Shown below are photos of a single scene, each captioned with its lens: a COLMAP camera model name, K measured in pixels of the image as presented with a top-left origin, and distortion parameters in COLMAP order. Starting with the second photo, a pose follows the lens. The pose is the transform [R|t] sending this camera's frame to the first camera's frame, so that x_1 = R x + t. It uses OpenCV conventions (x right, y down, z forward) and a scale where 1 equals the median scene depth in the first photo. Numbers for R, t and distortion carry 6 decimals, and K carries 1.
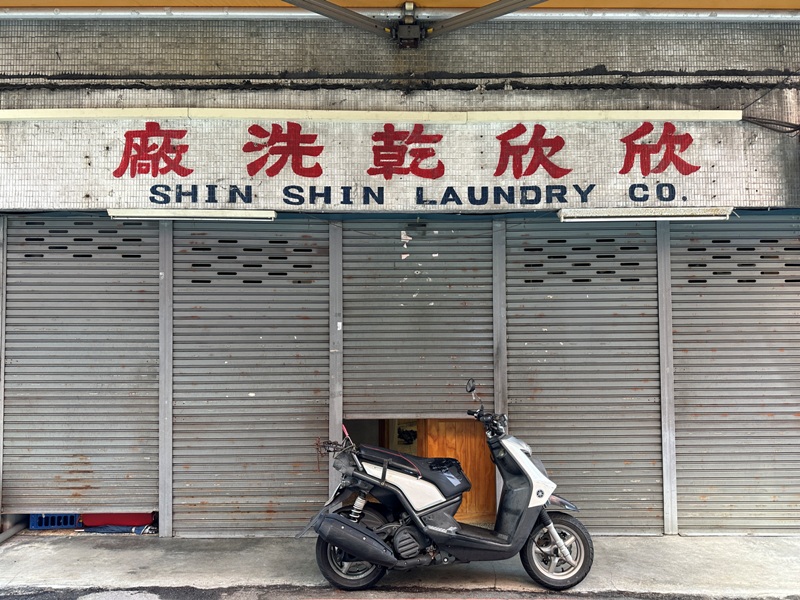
lens RADIAL K [[560.4, 0, 398.3], [0, 560.4, 303.6], [0, 0, 1]] dist [0.048490, -0.059813]
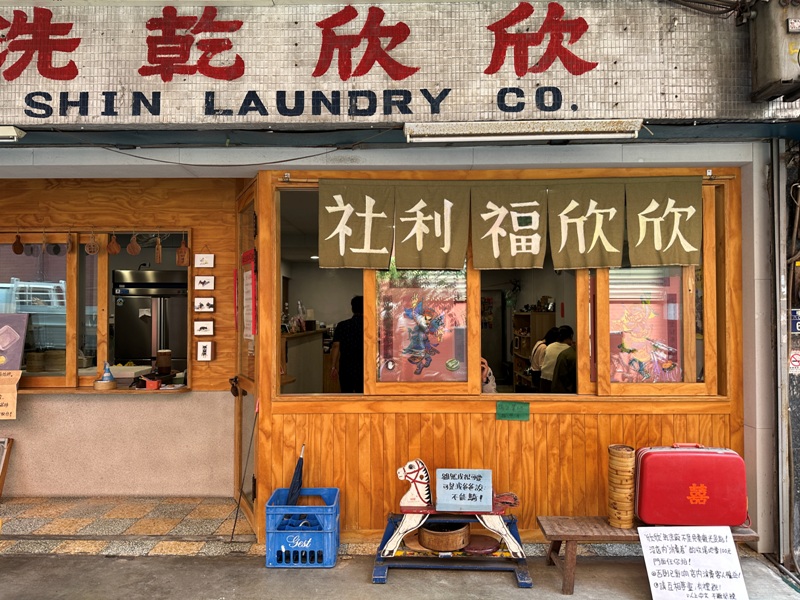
lens RADIAL K [[560.4, 0, 399.8], [0, 560.4, 304.6], [0, 0, 1]] dist [0.048490, -0.059813]
pose [[0.999651, 0.001346, -0.026380, 0.301178], [-0.000802, 0.999787, 0.020624, 0.052461], [0.026402, -0.020595, 0.999439, 0.263772]]
